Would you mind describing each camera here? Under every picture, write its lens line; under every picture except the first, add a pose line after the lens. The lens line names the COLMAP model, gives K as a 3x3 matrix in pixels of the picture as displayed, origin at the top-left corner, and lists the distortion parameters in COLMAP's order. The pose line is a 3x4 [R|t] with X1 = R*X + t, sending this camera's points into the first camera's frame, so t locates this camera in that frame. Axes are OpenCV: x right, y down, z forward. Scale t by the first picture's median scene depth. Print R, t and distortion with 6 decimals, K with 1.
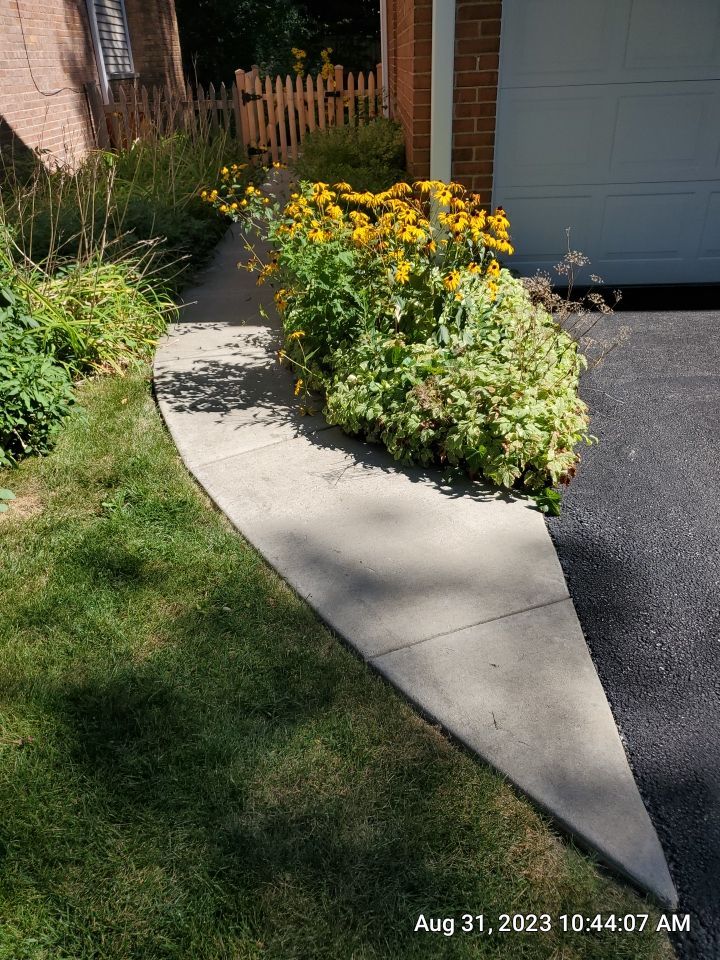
lens RADIAL K [[755.8, 0, 360.2], [0, 755.8, 486.7], [0, 0, 1]] dist [0.037069, -0.041717]
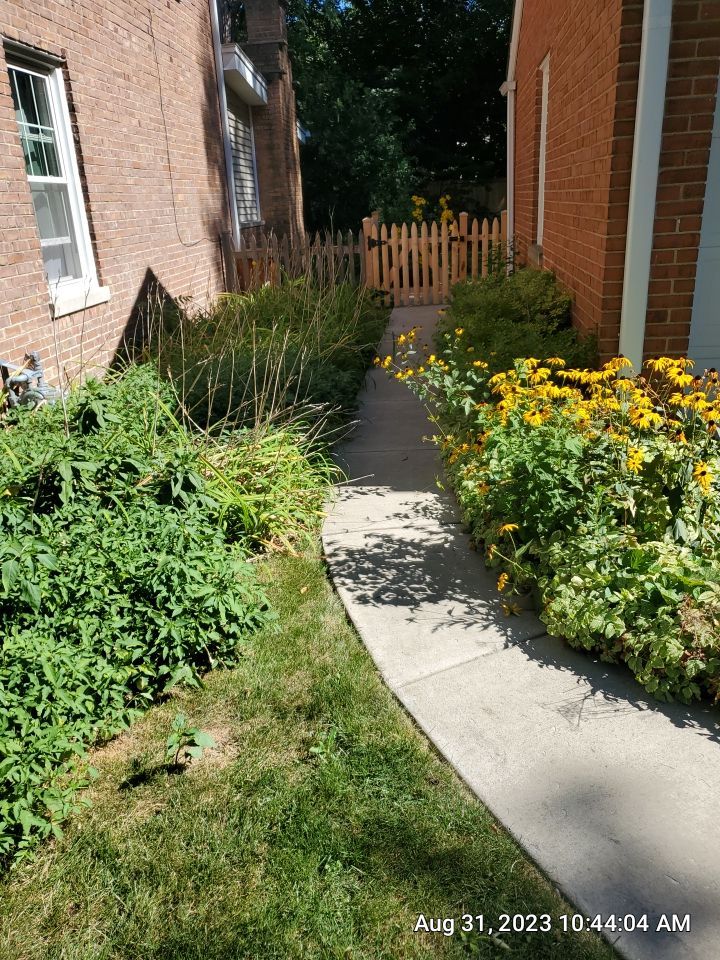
lens RADIAL K [[755.8, 0, 361.1], [0, 755.8, 477.0], [0, 0, 1]] dist [0.037069, -0.041717]
pose [[0.994345, 0.015845, -0.105008, -0.139737], [-0.032251, 0.987162, -0.156432, -0.099312], [0.101182, 0.158934, 0.982091, 0.099062]]
